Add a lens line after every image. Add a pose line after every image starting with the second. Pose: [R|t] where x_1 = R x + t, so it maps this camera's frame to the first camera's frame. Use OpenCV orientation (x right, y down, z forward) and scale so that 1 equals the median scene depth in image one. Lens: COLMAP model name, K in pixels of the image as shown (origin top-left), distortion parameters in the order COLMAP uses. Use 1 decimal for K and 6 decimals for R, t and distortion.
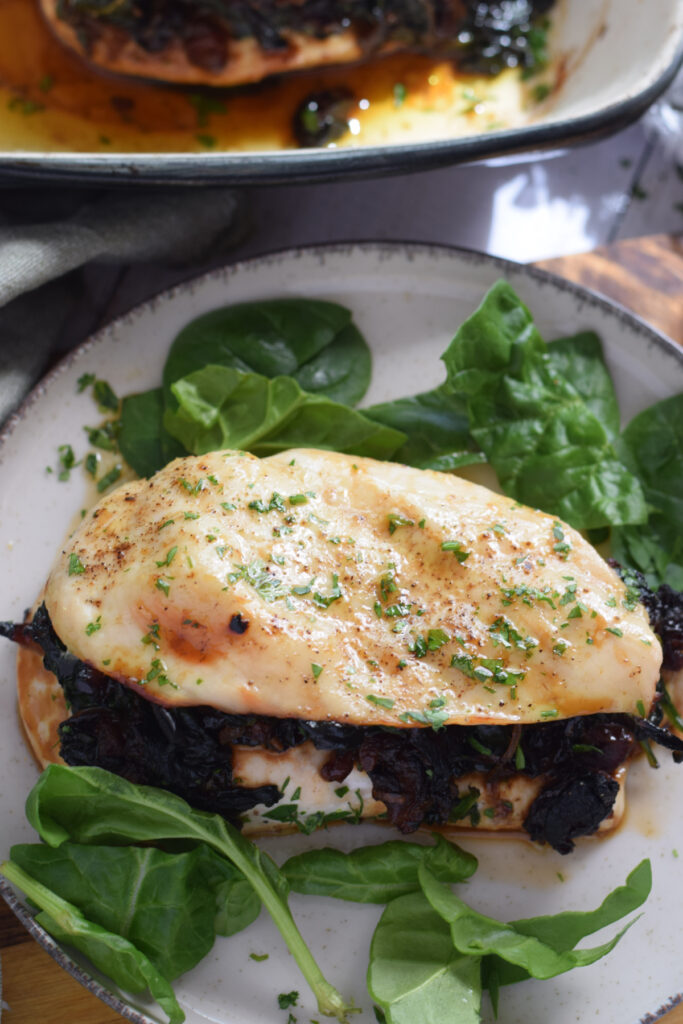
lens RADIAL K [[2380.8, 0, 341.5], [0, 2380.8, 512.0], [0, 0, 1]] dist [-0.103660, -0.473772]
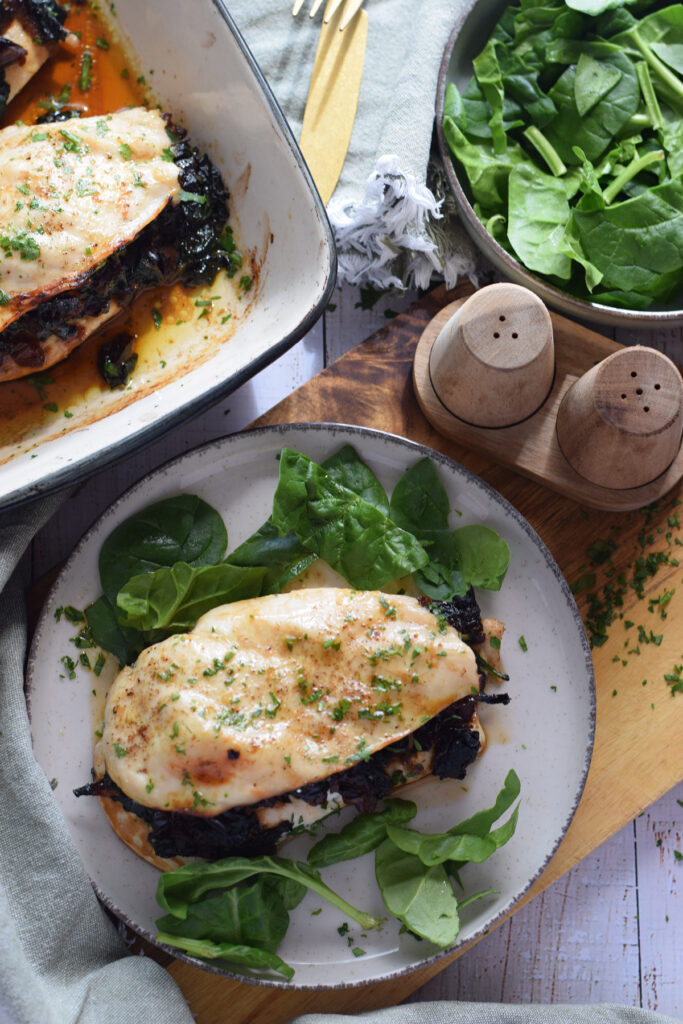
lens RADIAL K [[2380.8, 0, 341.5], [0, 2380.8, 512.0], [0, 0, 1]] dist [-0.103660, -0.473772]
pose [[0.915269, -0.399328, 0.053100, 0.004483], [0.378483, 0.897562, 0.226127, -0.425666], [-0.137959, -0.186870, 0.972649, -0.548491]]
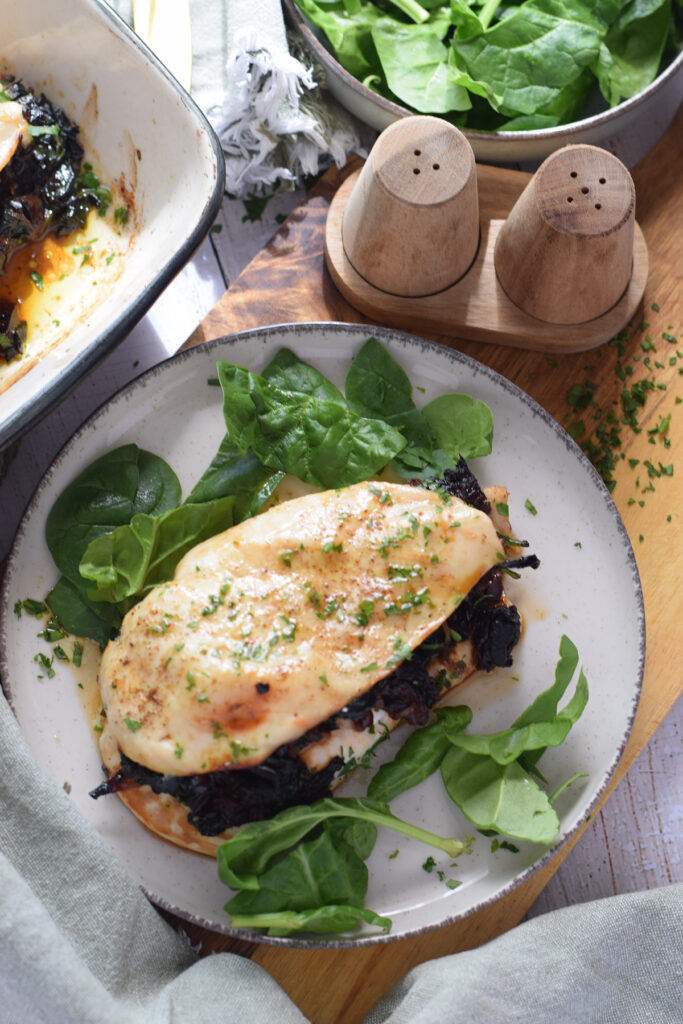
lens RADIAL K [[2380.8, 0, 341.5], [0, 2380.8, 512.0], [0, 0, 1]] dist [-0.103660, -0.473772]
pose [[0.768828, -0.614379, 0.177320, -0.186788], [0.585497, 0.787834, 0.191076, -0.269342], [-0.257092, -0.043084, 0.965426, -0.372103]]
